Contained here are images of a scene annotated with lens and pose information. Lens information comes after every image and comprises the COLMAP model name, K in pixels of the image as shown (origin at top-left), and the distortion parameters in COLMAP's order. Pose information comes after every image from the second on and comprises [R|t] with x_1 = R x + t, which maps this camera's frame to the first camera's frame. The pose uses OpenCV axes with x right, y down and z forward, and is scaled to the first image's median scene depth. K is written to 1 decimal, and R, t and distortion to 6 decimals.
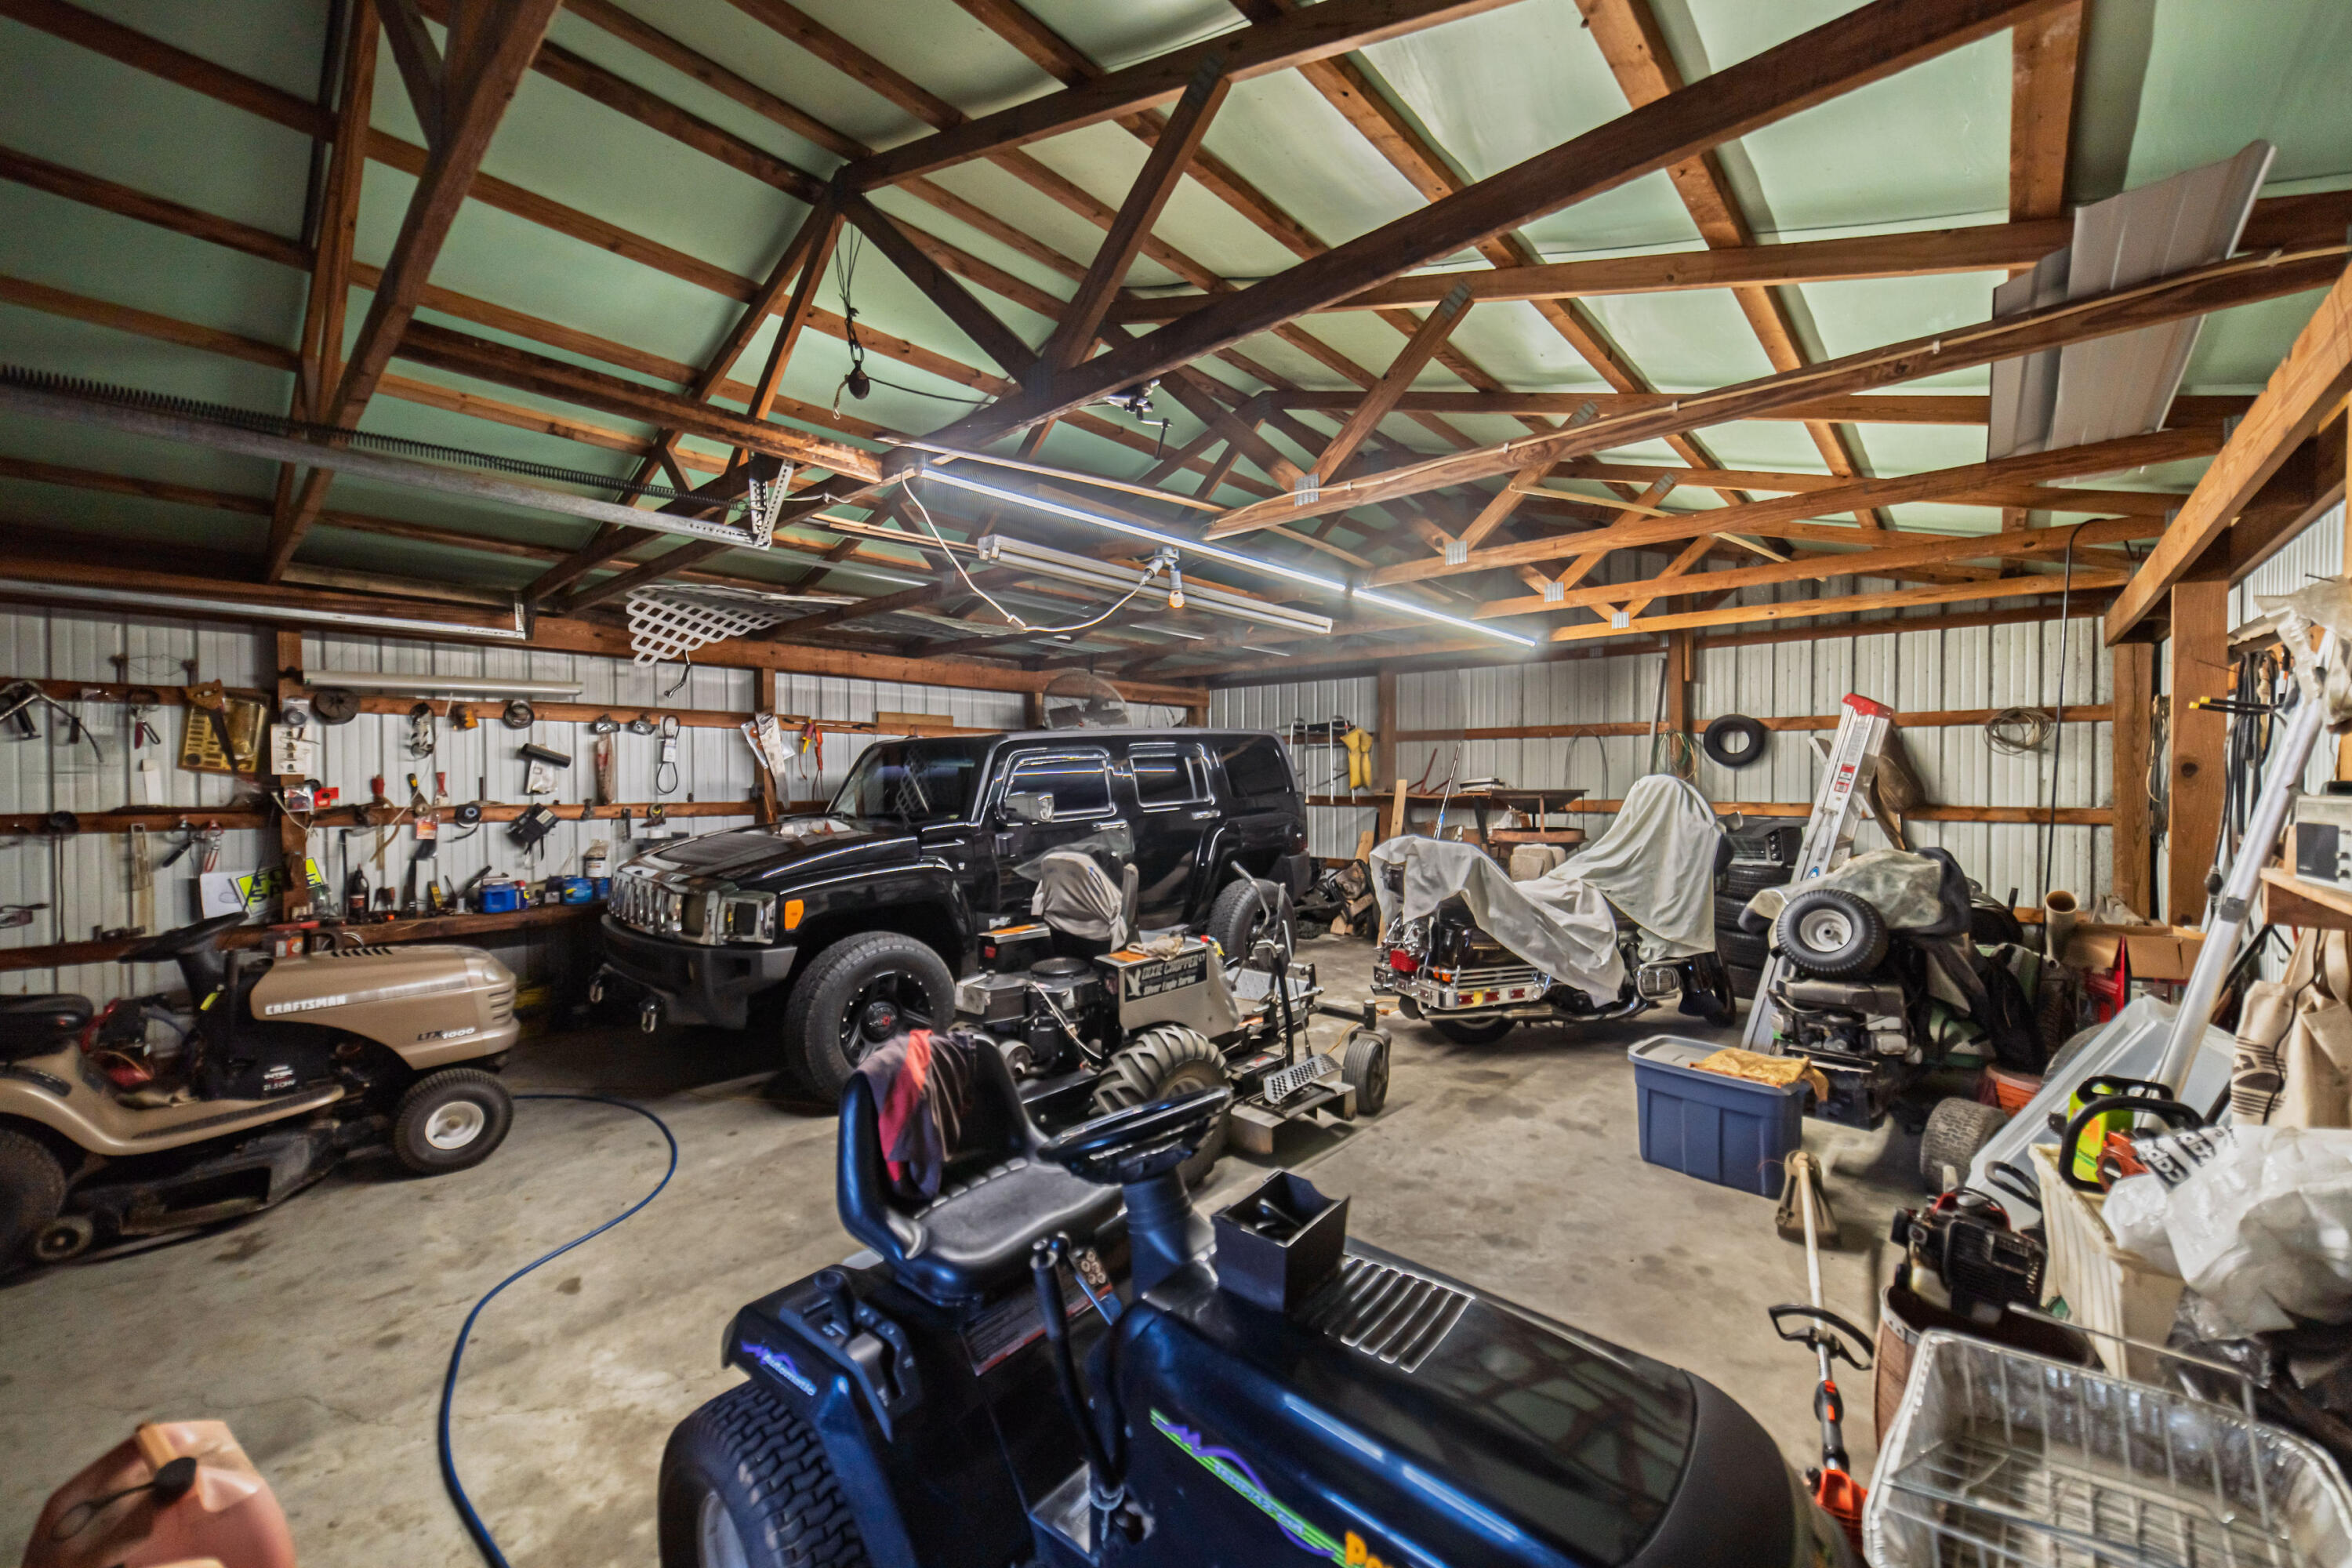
lens RADIAL K [[908.0, 0, 1176.0], [0, 908.0, 784.0], [0, 0, 1]] dist [0.000535, 0.000425]
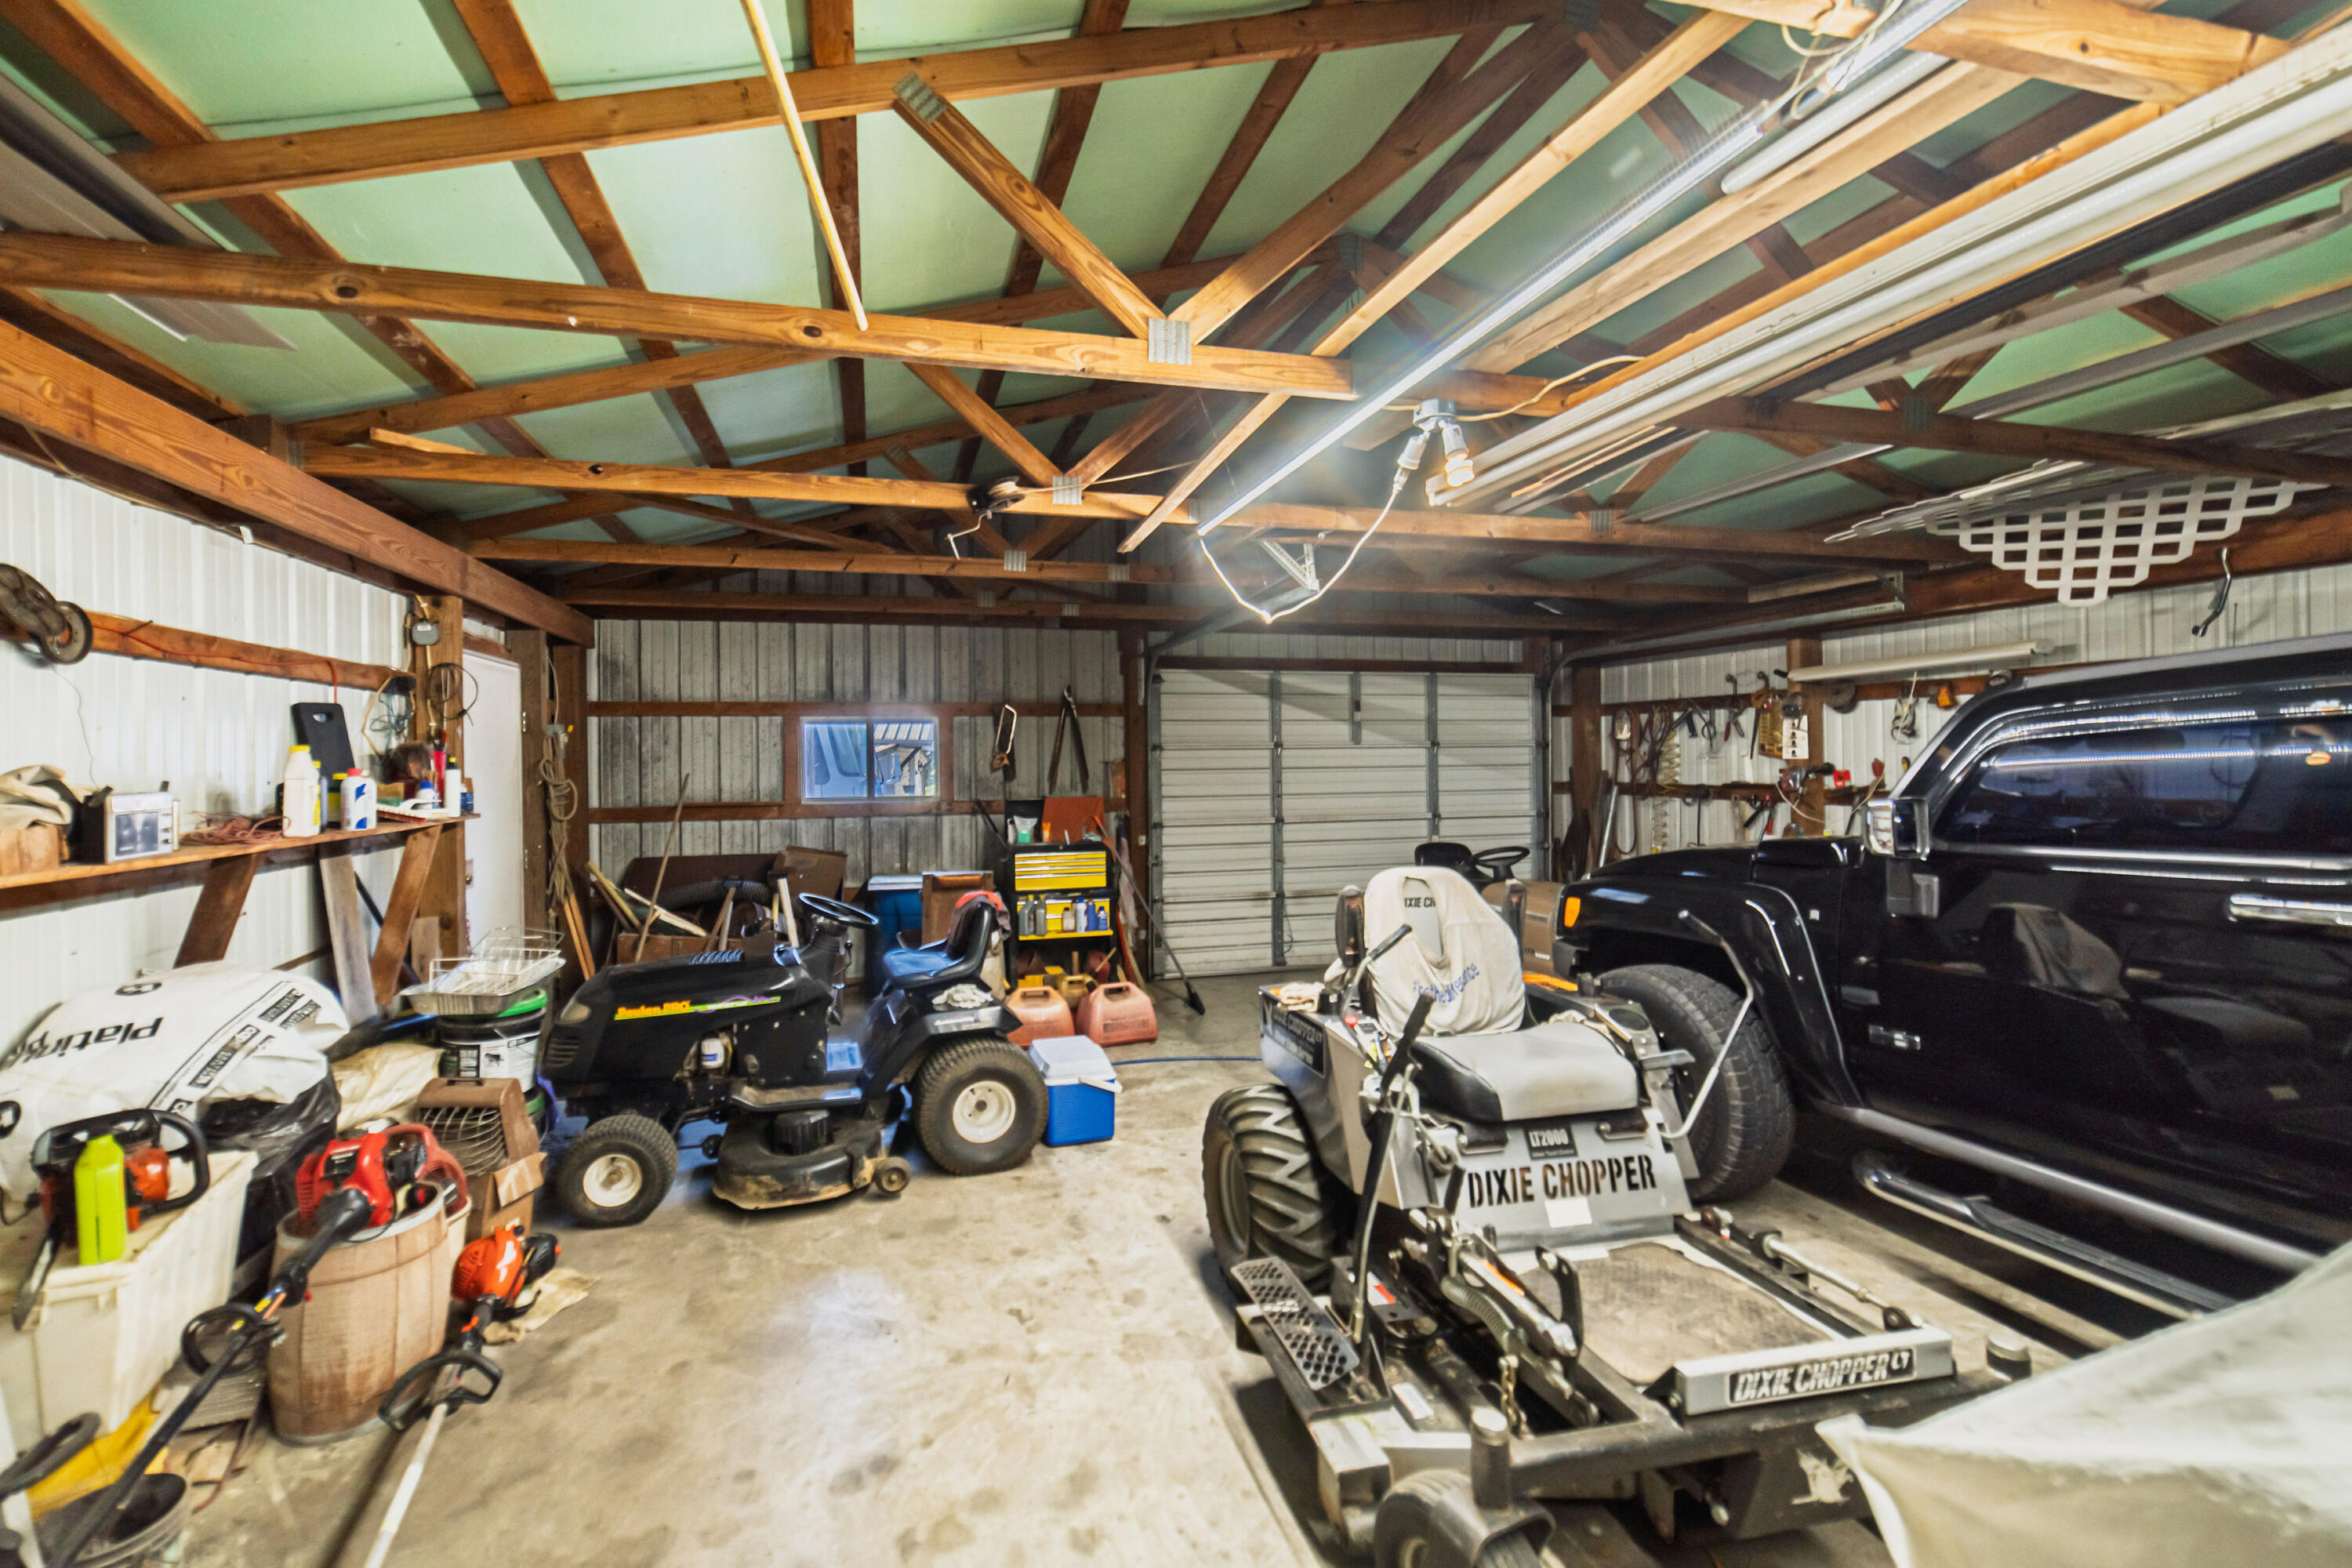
lens RADIAL K [[908.0, 0, 1176.0], [0, 908.0, 784.0], [0, 0, 1]] dist [0.000535, 0.000425]
pose [[-0.514913, 0.020409, -0.857000, 0.443997], [-0.005887, 0.999609, 0.027342, -0.004430], [0.857222, 0.019123, -0.514591, 0.846968]]
